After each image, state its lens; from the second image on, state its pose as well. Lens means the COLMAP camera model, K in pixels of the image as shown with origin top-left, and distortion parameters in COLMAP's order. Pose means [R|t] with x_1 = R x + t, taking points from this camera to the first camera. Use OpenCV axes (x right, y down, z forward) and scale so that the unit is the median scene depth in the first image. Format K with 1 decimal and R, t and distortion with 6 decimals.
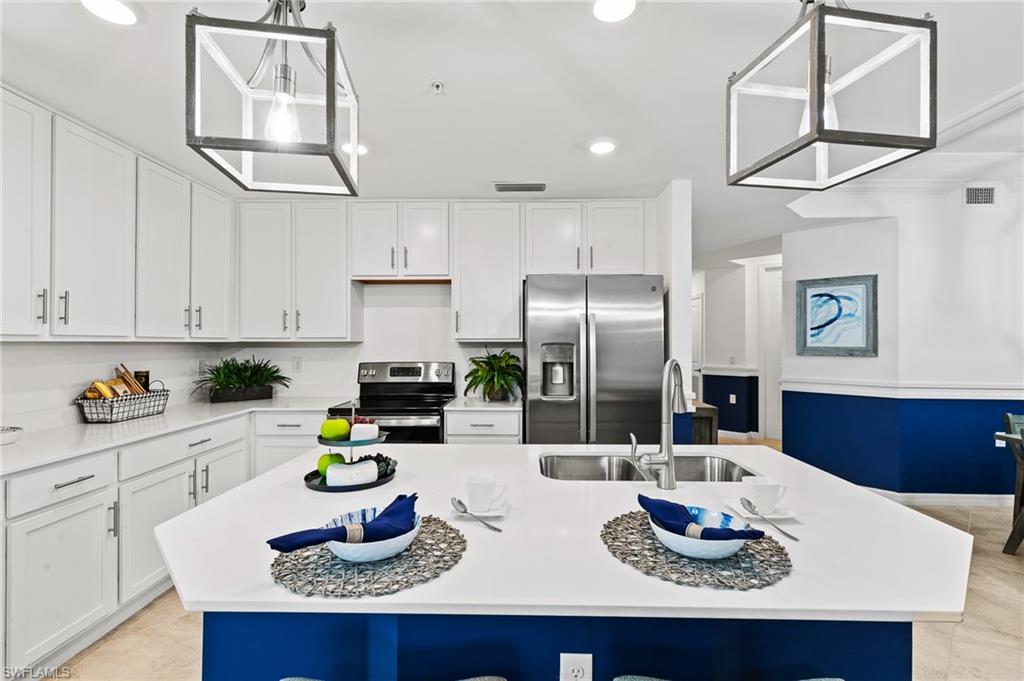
lens RADIAL K [[459.1, 0, 517.0], [0, 459.1, 338.7], [0, 0, 1]] dist [0.005879, -0.000692]
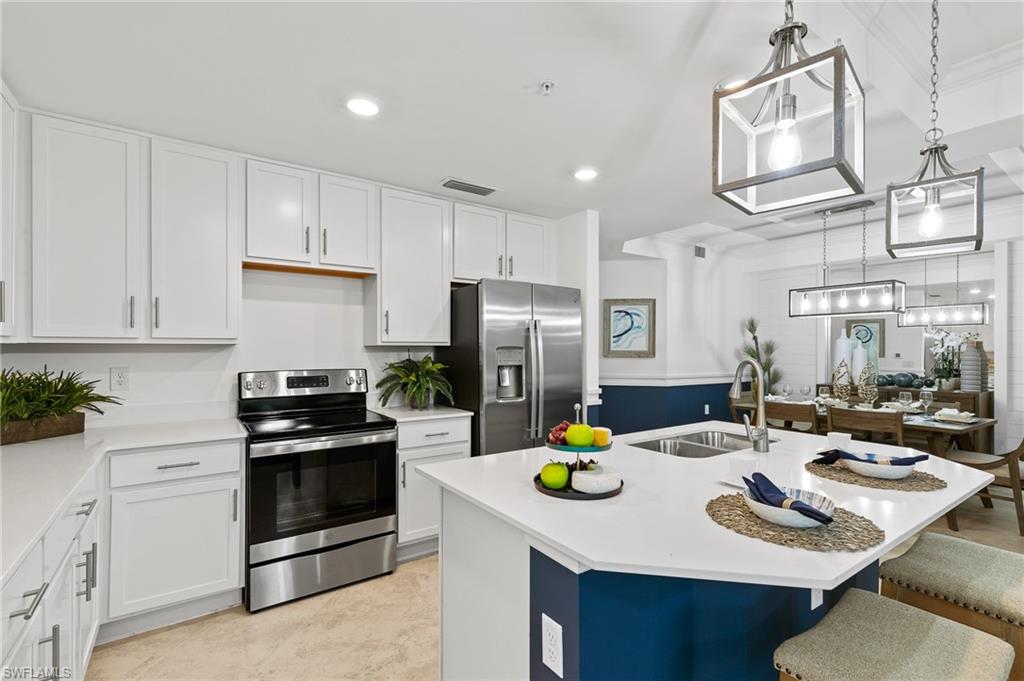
lens RADIAL K [[462.8, 0, 517.5], [0, 462.8, 346.6], [0, 0, 1]] dist [0.006526, -0.000639]
pose [[0.809308, 0.004157, 0.587369, -0.443640], [-0.008501, 0.999953, 0.004637, 0.002944], [-0.587322, -0.008746, 0.809306, 0.125031]]
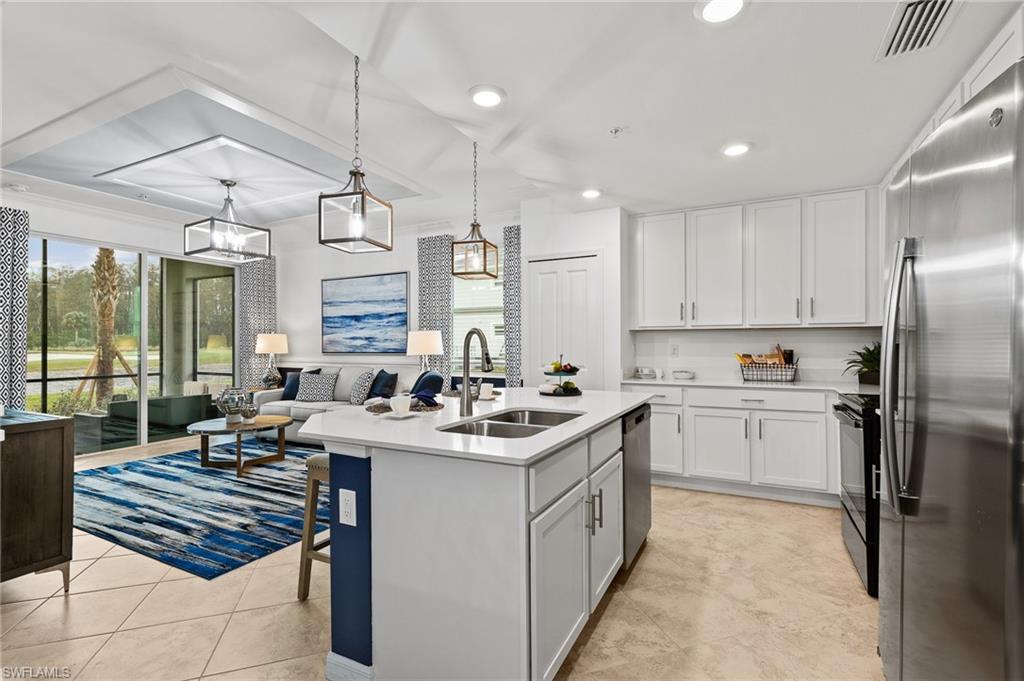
lens RADIAL K [[464.0, 0, 517.2], [0, 464.0, 340.3], [0, 0, 1]] dist [0.007264, -0.000153]
pose [[-0.439487, -0.005883, -0.898230, 0.647531], [0.009785, 0.999888, -0.011336, 0.041504], [0.898196, -0.013771, -0.439380, 0.732959]]
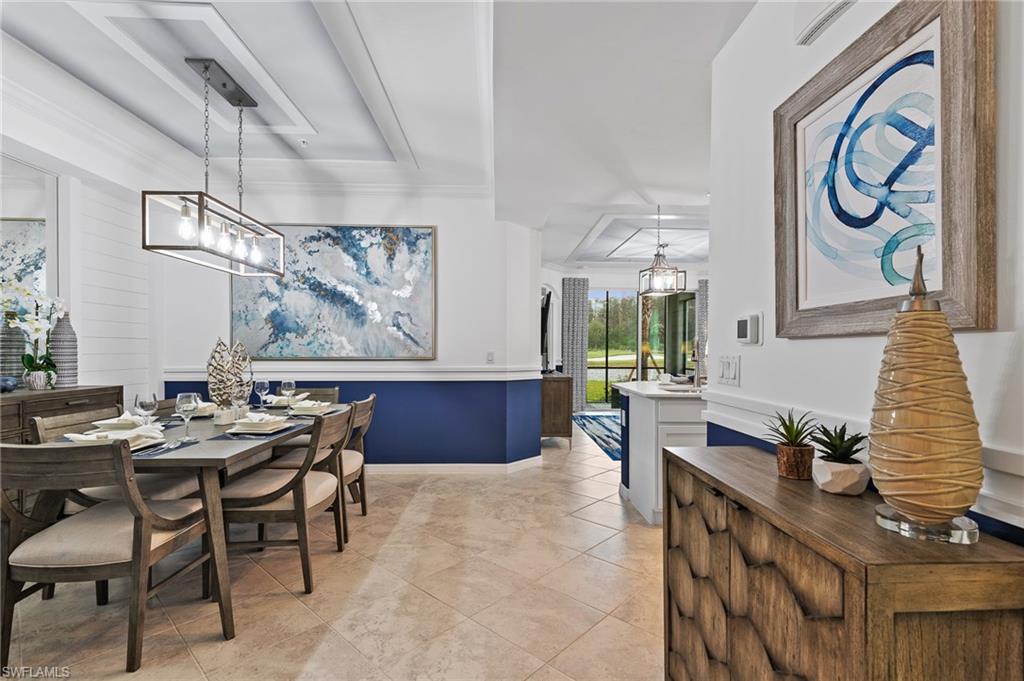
lens RADIAL K [[466.0, 0, 516.7], [0, 466.0, 350.8], [0, 0, 1]] dist [0.004810, -0.000535]
pose [[-0.998340, -0.007605, -0.057089, 0.603350], [-0.007526, 0.999970, -0.001591, 0.054197], [0.057099, -0.001159, -0.998368, 1.437819]]
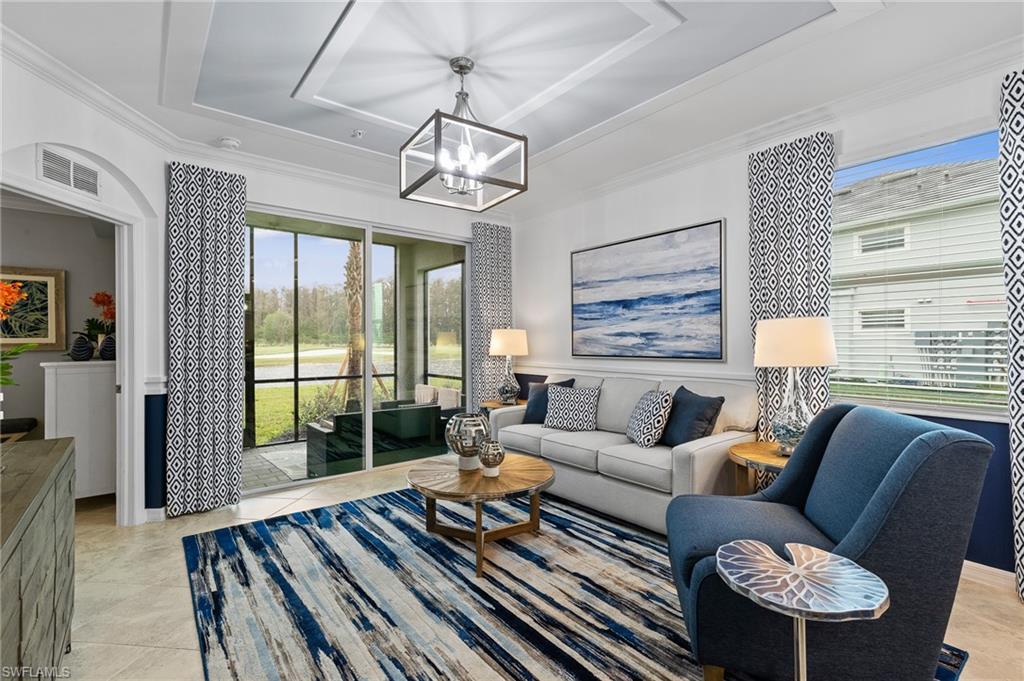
lens RADIAL K [[461.9, 0, 517.4], [0, 461.9, 340.4], [0, 0, 1]] dist [0.007361, -0.000084]
pose [[-0.768084, -0.000751, -0.640348, 0.265038], [0.007158, 0.999927, -0.009757, 0.031838], [0.640309, -0.012078, -0.768023, 0.100574]]
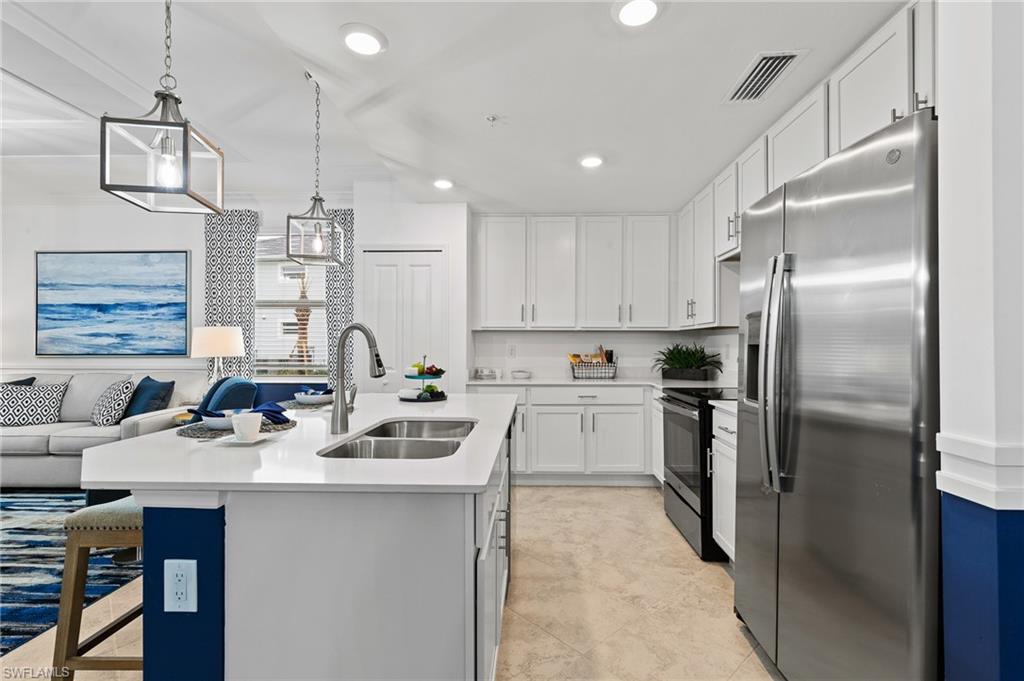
lens RADIAL K [[461.9, 0, 517.4], [0, 461.9, 340.4], [0, 0, 1]] dist [0.007361, -0.000084]
pose [[-0.020800, -0.009098, -0.999742, 0.608406], [0.005735, 0.999941, -0.009219, 0.041990], [0.999767, -0.005925, -0.020747, 0.600857]]
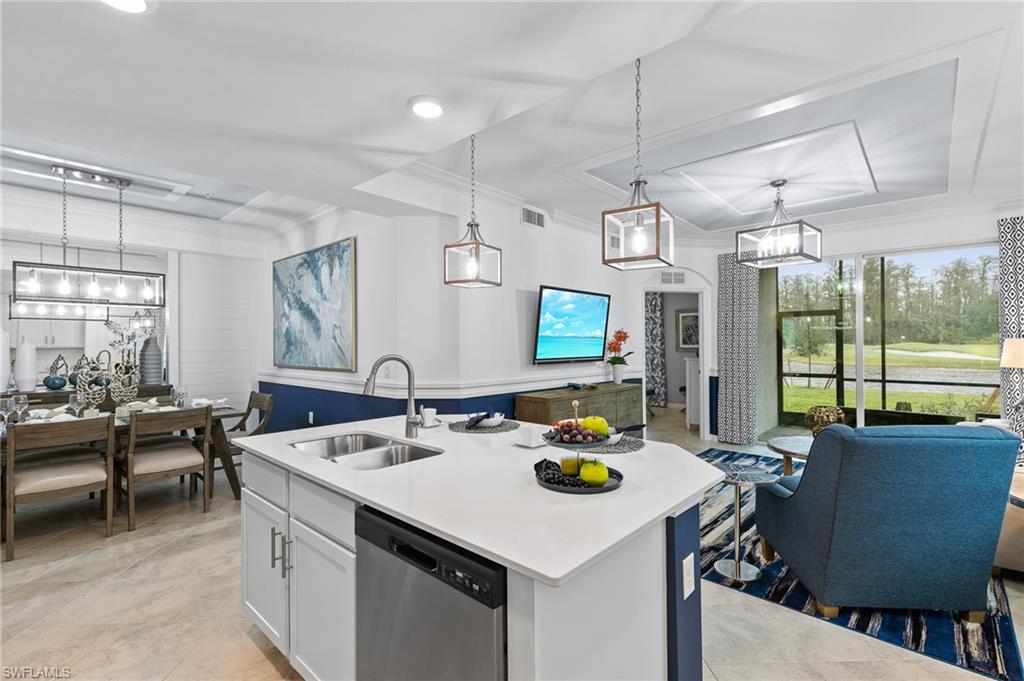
lens RADIAL K [[459.1, 0, 517.0], [0, 459.1, 338.7], [0, 0, 1]] dist [0.005879, -0.000692]
pose [[-0.751808, 0.008176, 0.659331, -0.392202], [-0.001944, 0.999891, -0.014615, 0.005875], [-0.659379, -0.012270, -0.751710, 0.787994]]
